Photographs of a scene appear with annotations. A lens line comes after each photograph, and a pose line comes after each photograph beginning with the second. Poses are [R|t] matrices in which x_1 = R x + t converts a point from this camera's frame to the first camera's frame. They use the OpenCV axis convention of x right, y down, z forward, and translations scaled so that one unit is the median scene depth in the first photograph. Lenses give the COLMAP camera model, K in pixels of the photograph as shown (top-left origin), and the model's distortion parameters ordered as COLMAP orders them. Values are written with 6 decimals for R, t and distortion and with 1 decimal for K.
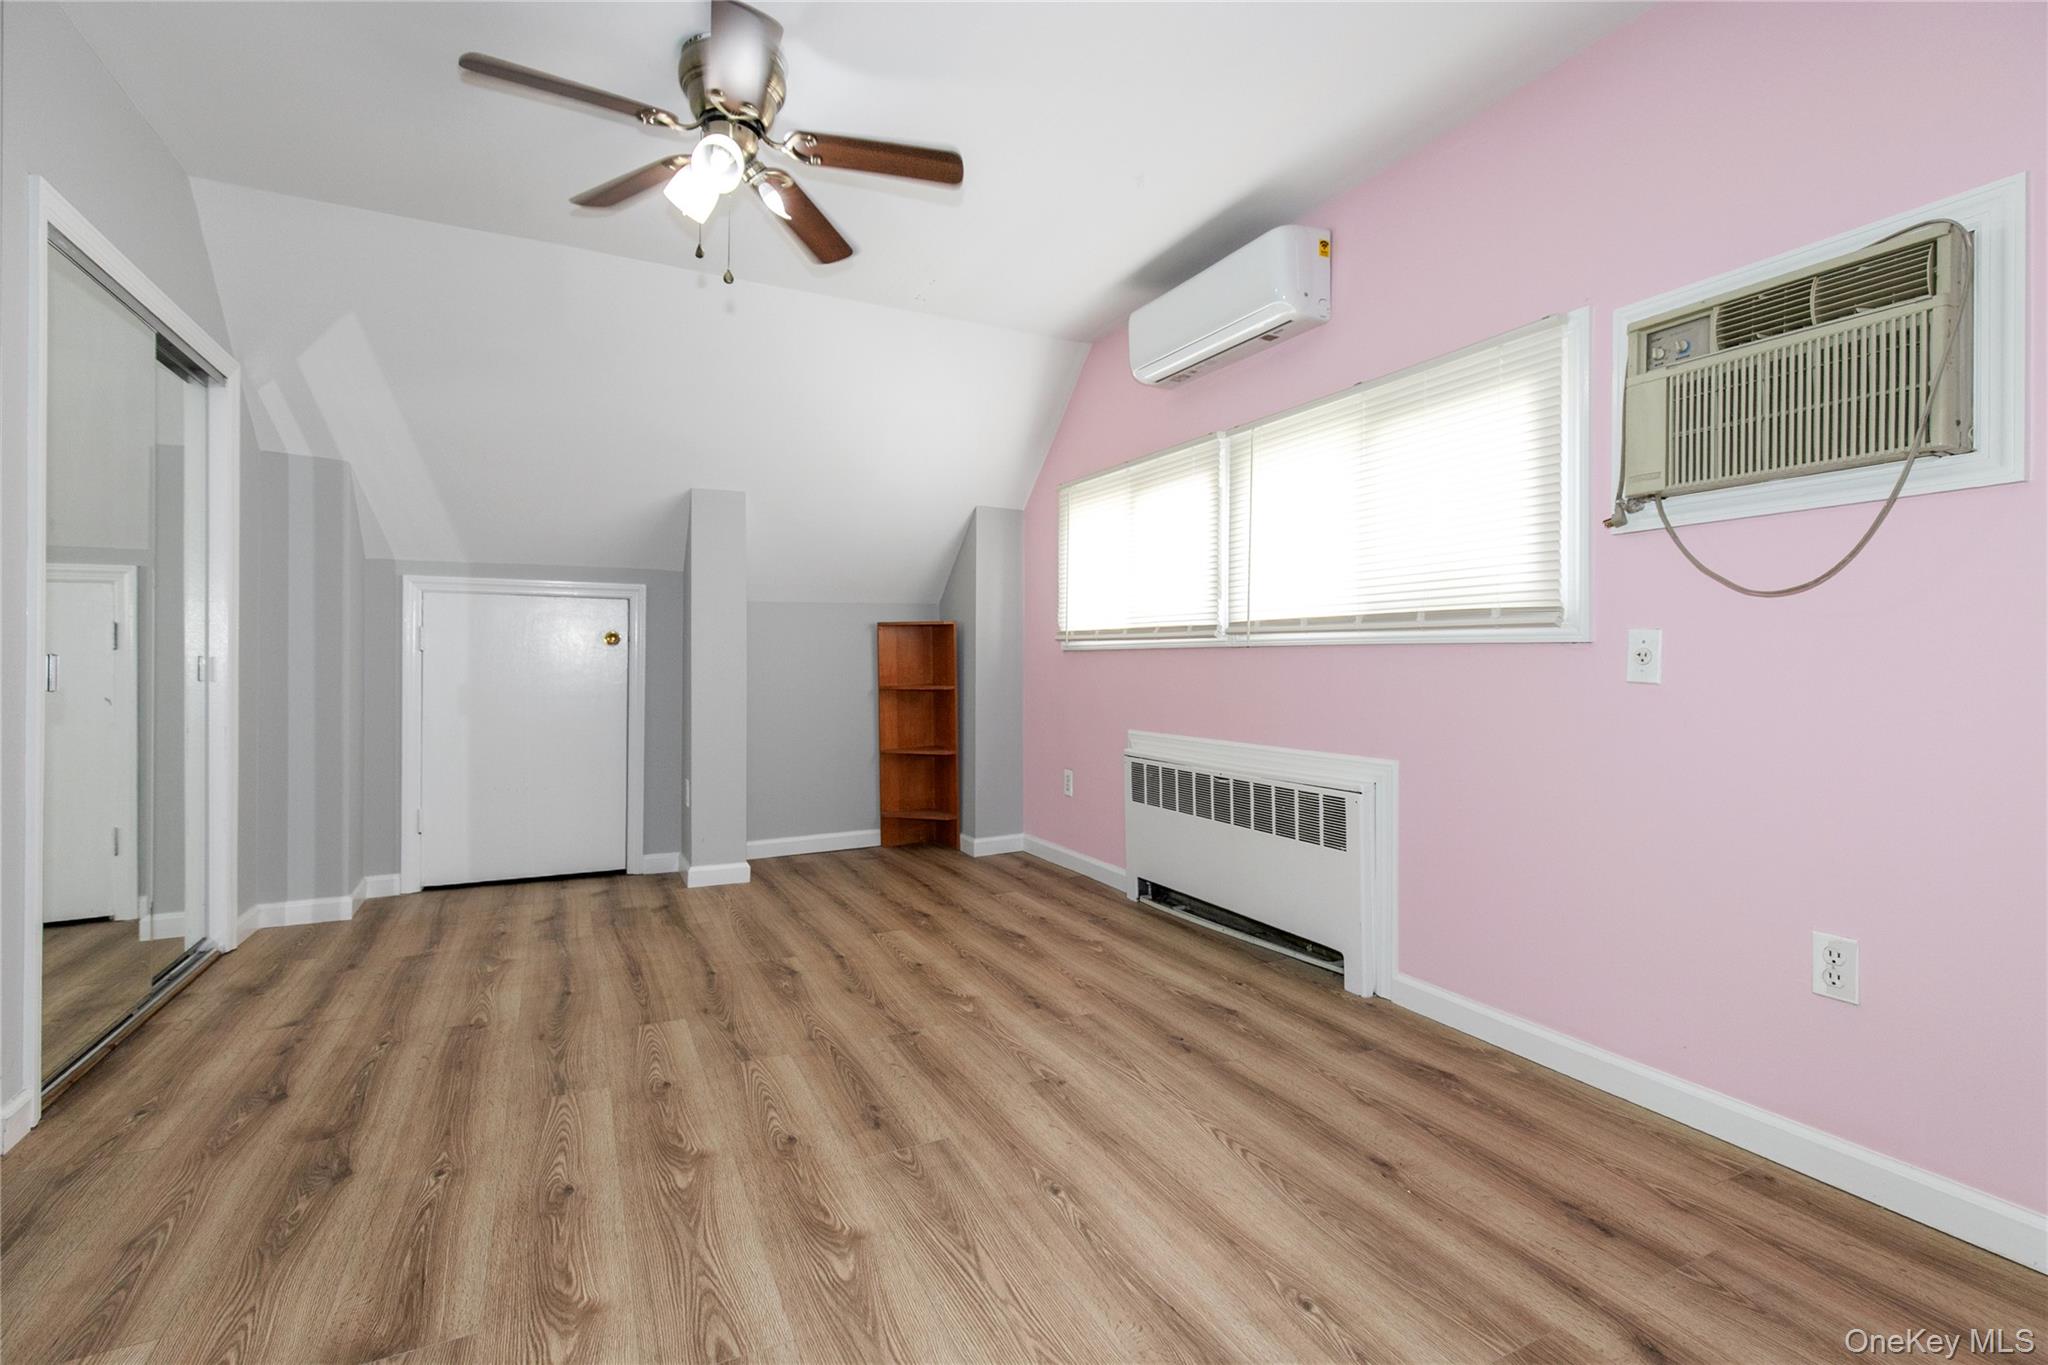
lens RADIAL K [[899.6, 0, 1024.0], [0, 899.6, 682.5], [0, 0, 1]] dist [-0.000495, -0.000205]
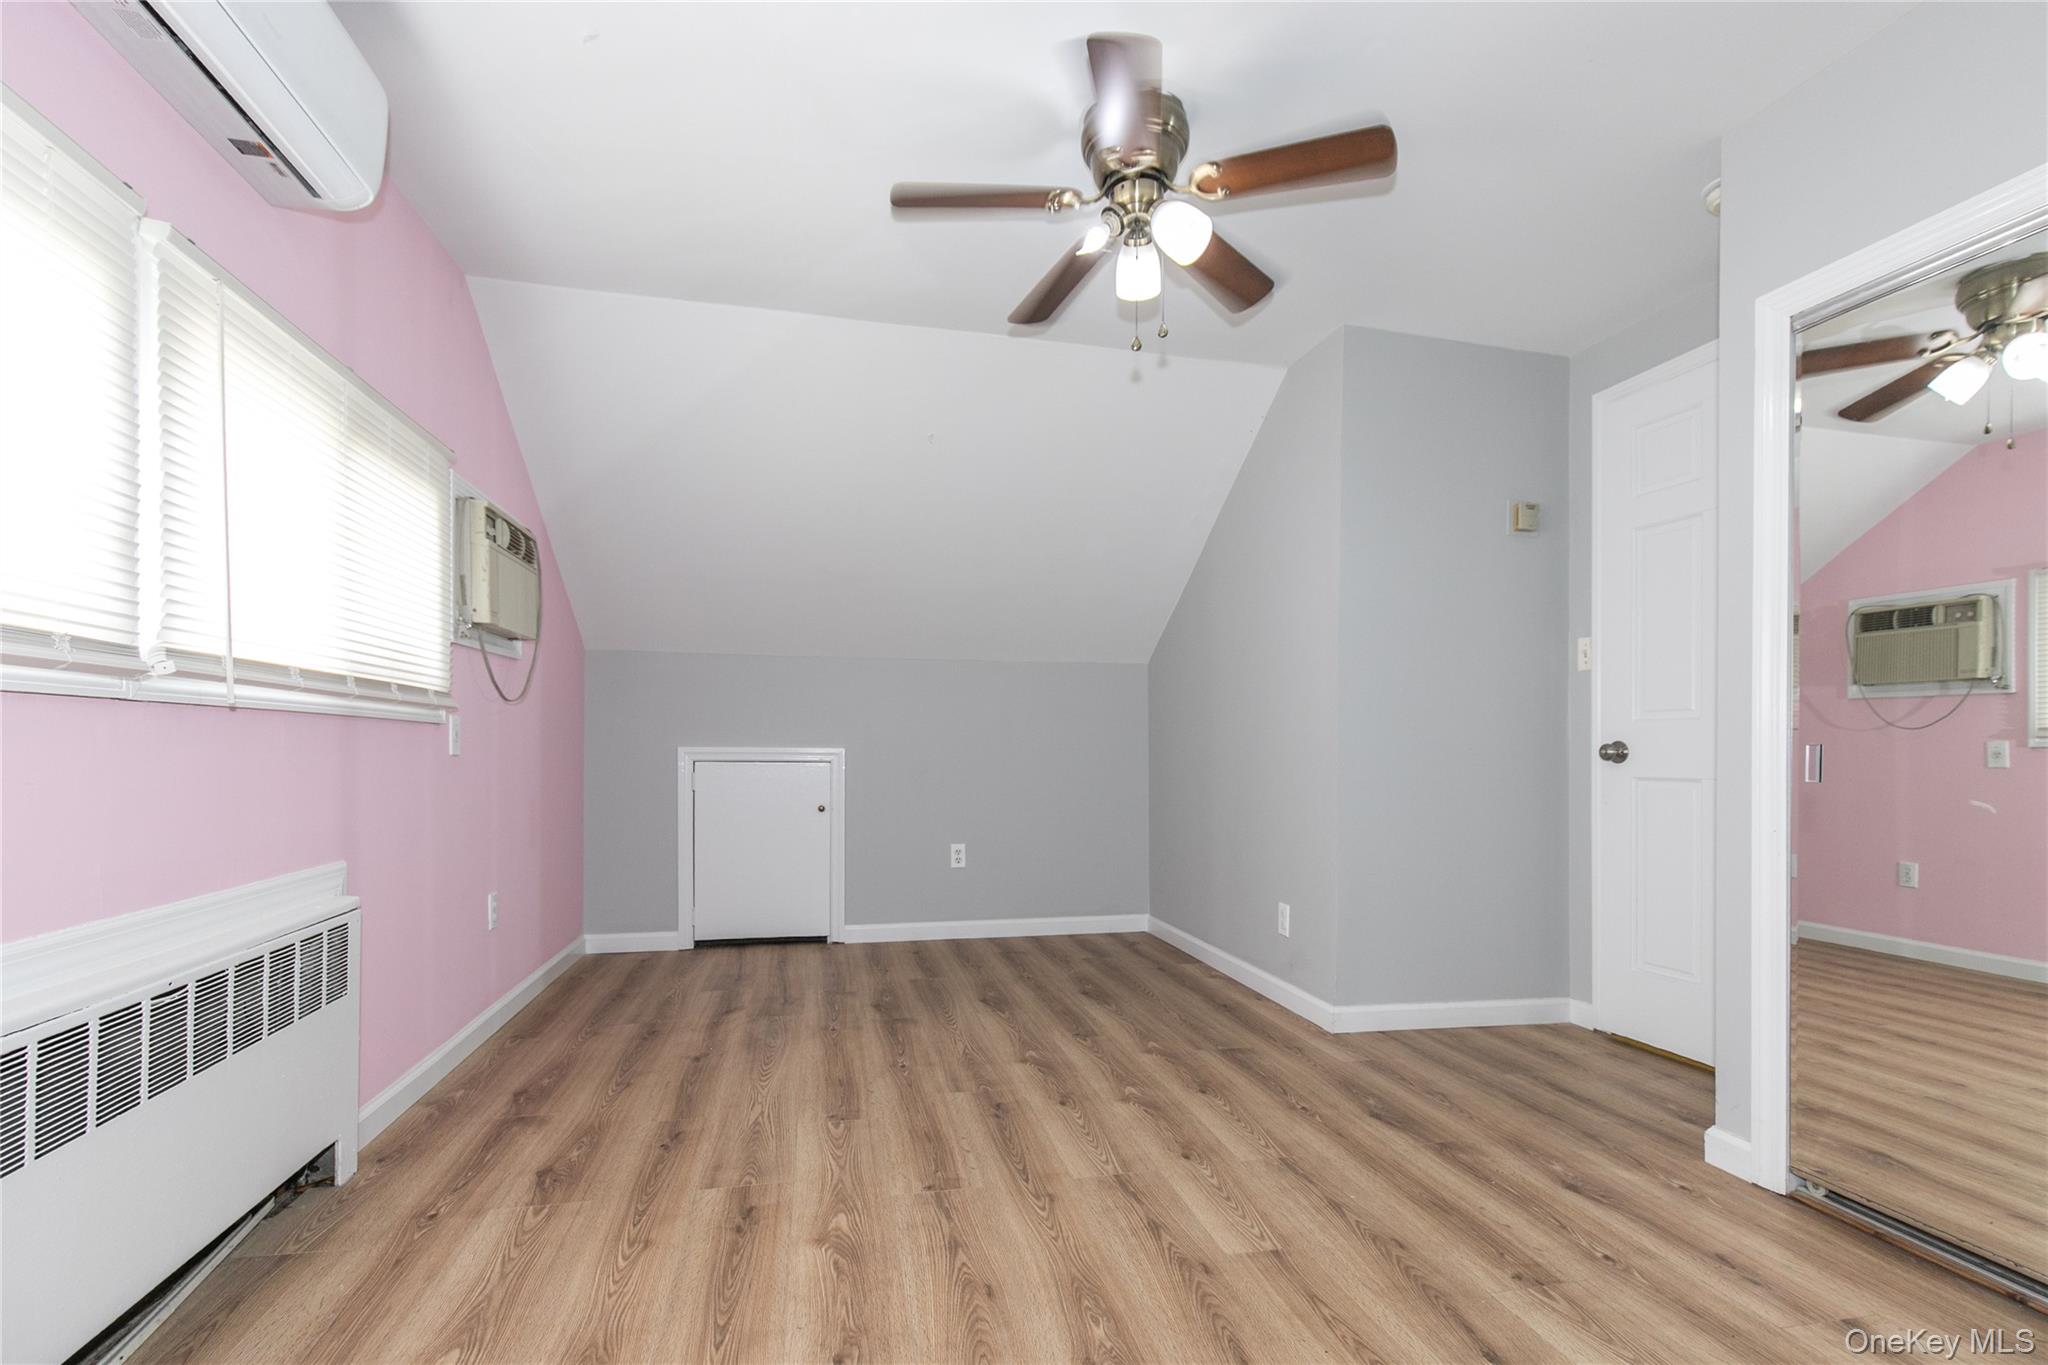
lens RADIAL K [[922.1, 0, 1046.6], [0, 922.1, 715.1], [0, 0, 1]] dist [0.001437, -0.000262]
pose [[-0.974543, -0.000002, 0.224201, -0.440547], [-0.003470, 0.999880, -0.015078, -0.037930], [-0.224174, -0.015472, -0.974426, 1.907458]]
